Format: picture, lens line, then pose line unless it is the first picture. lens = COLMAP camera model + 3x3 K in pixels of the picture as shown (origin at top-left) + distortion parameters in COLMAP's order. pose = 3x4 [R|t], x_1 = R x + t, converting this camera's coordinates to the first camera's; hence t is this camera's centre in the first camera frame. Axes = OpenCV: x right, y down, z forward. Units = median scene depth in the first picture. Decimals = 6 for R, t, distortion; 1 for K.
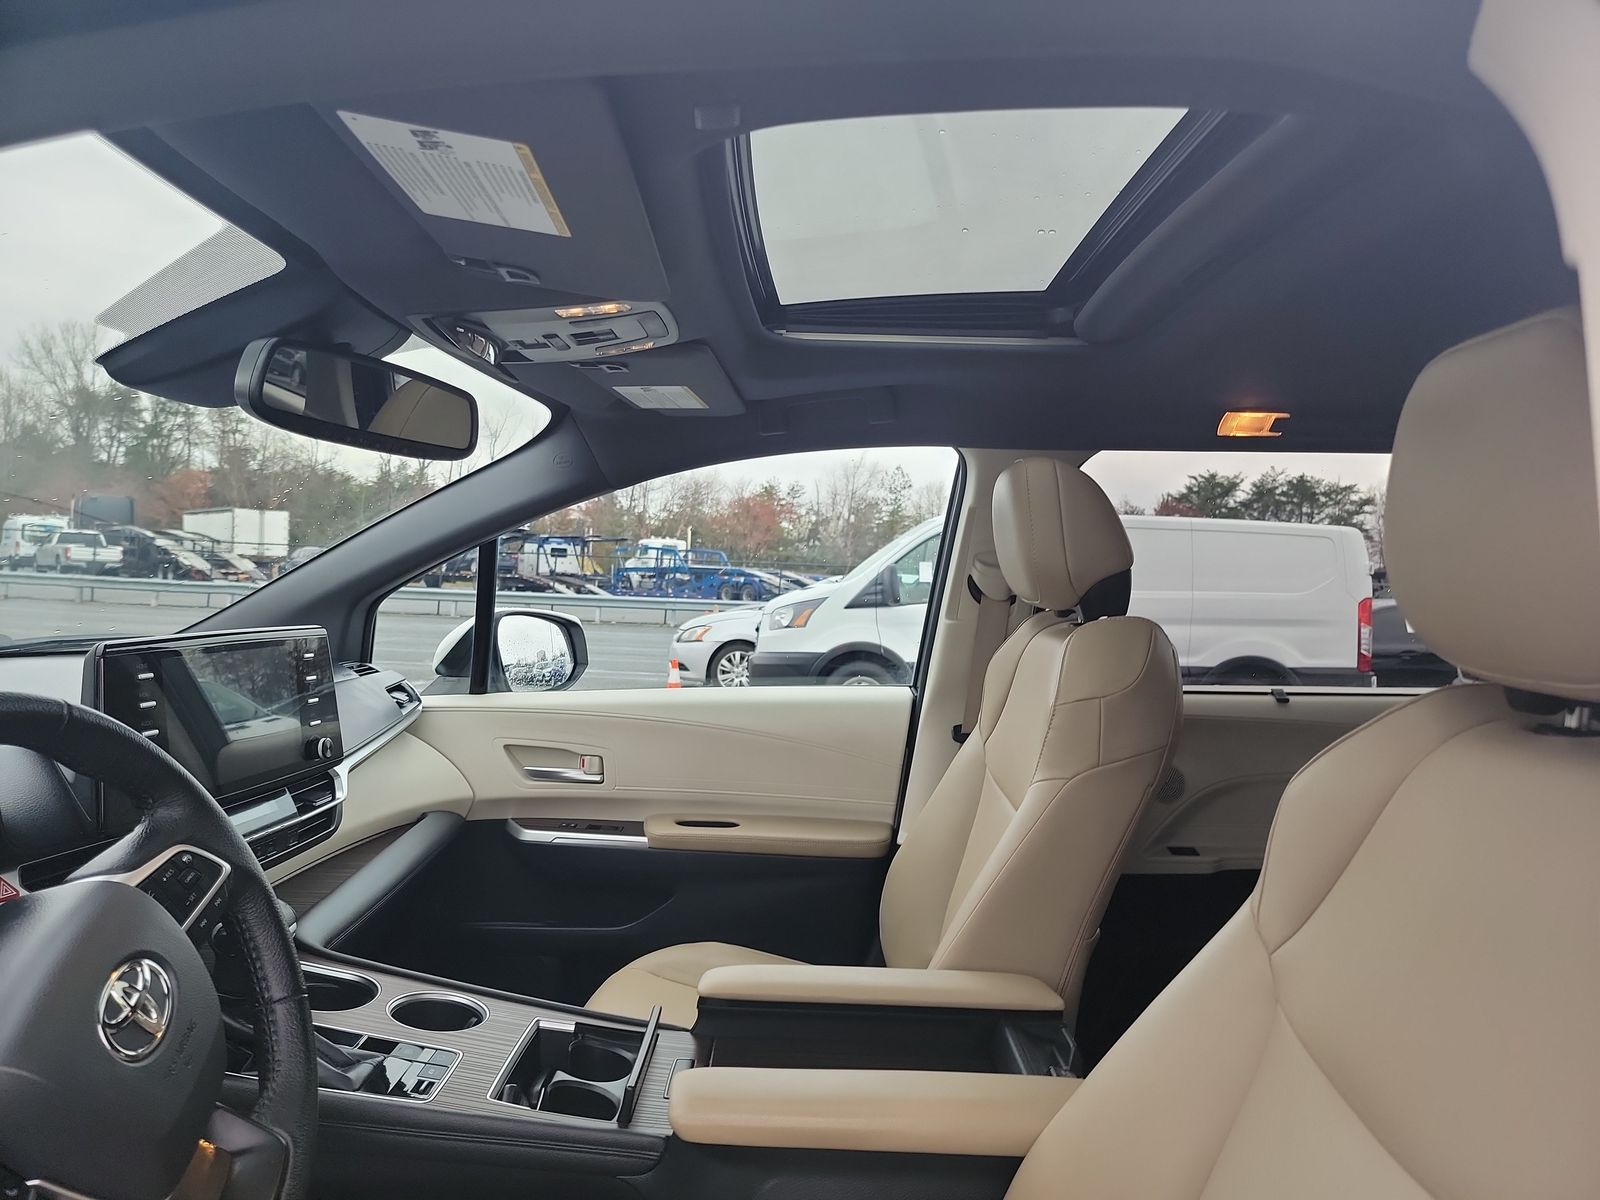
lens RADIAL K [[1102.7, 0, 818.1], [0, 1102.7, 604.8], [0, 0, 1]] dist [0.082644, -0.069909]
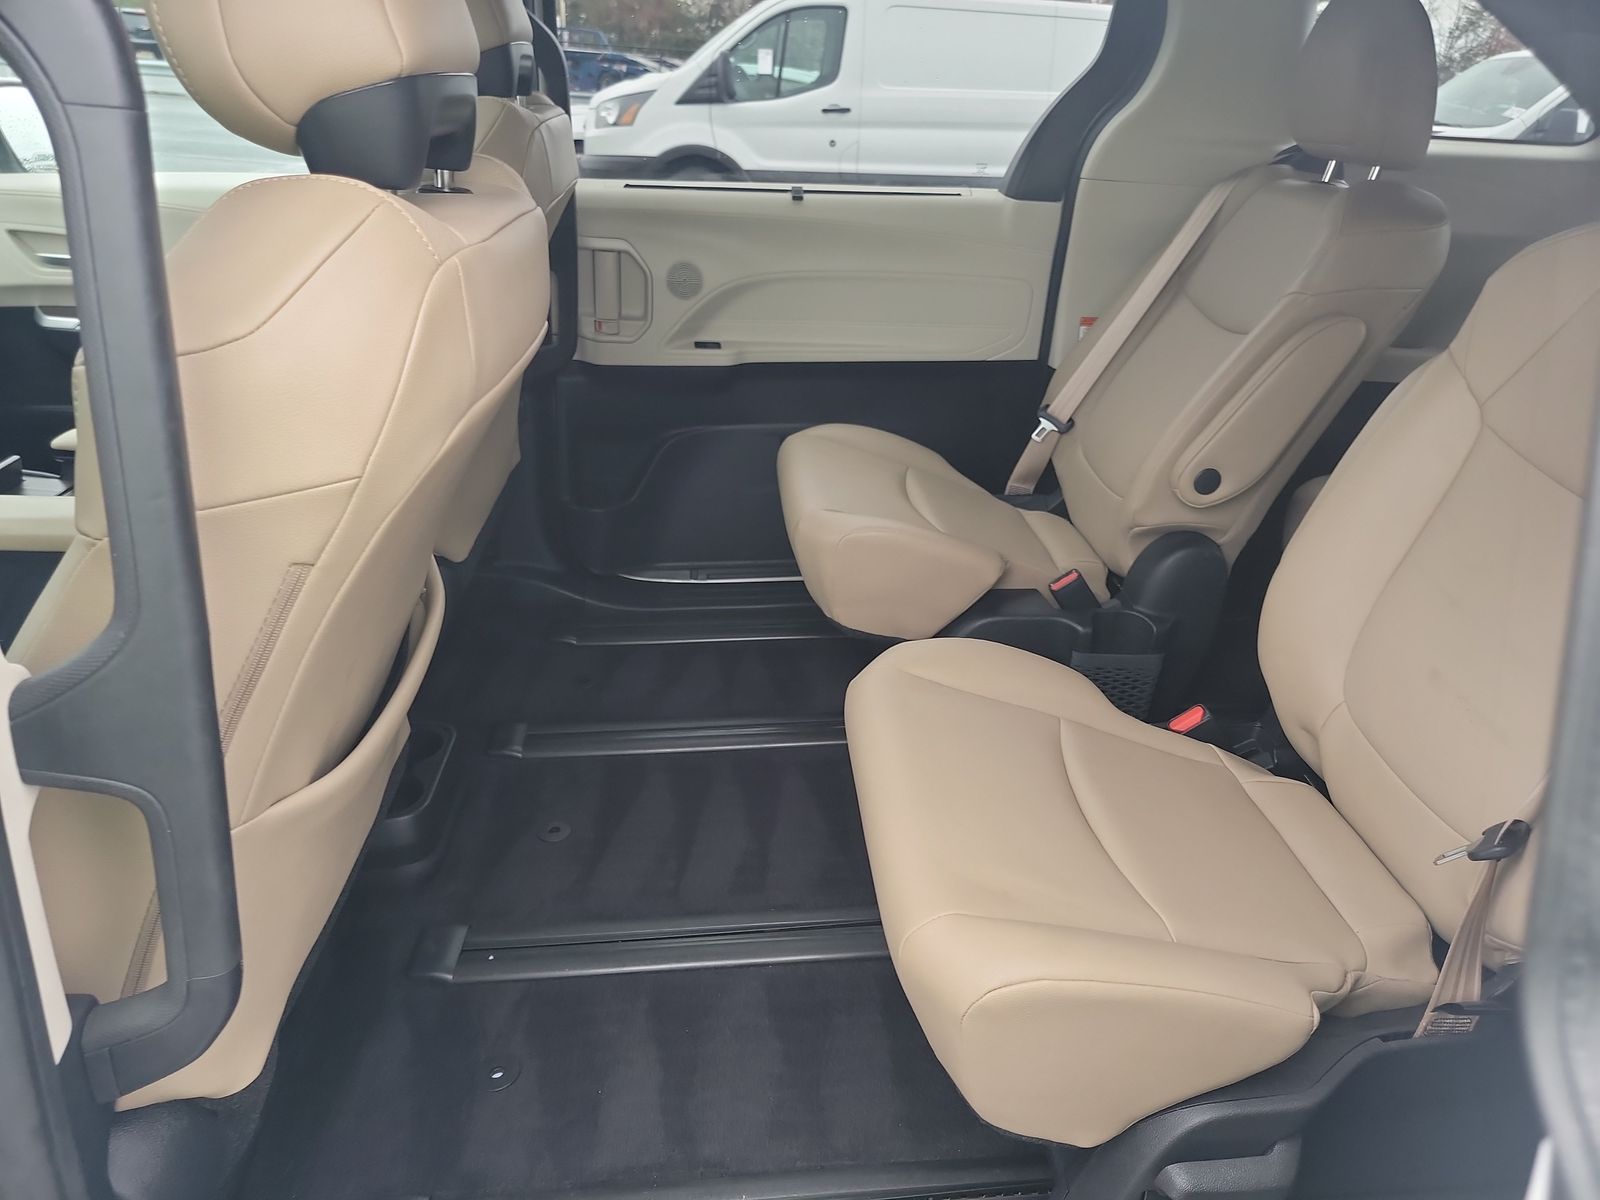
lens RADIAL K [[1112.0, 0, 800.0], [0, 1112.0, 600.0], [0, 0, 1]] dist [0.020896, 0.002092]
pose [[0.997423, -0.007919, 0.071301, 0.324201], [-0.021758, 0.913680, 0.405851, 0.006437], [-0.068360, -0.406357, 0.911154, -0.085378]]
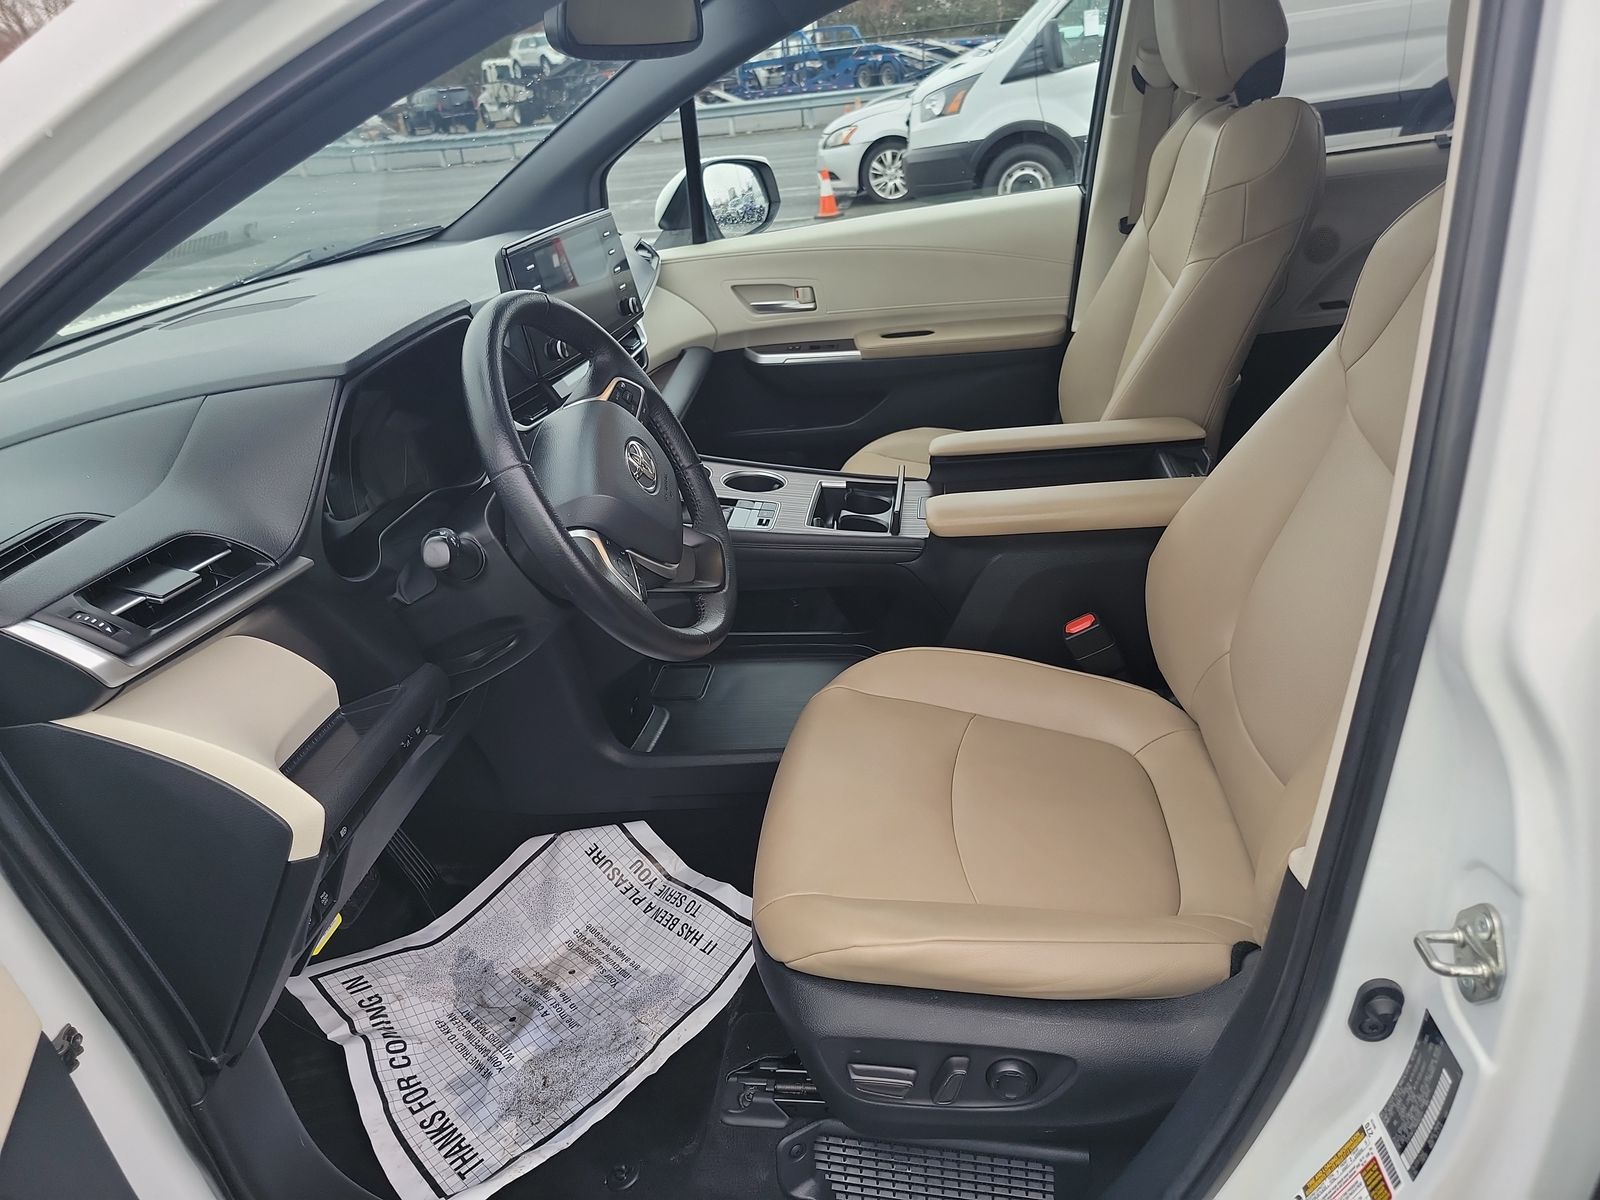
lens RADIAL K [[1102.7, 0, 818.1], [0, 1102.7, 604.8], [0, 0, 1]] dist [0.082644, -0.069909]
pose [[0.983296, -0.073899, -0.166337, -0.016688], [0.136923, 0.902434, 0.408491, -0.037331], [0.119922, -0.424443, 0.897478, -0.194640]]
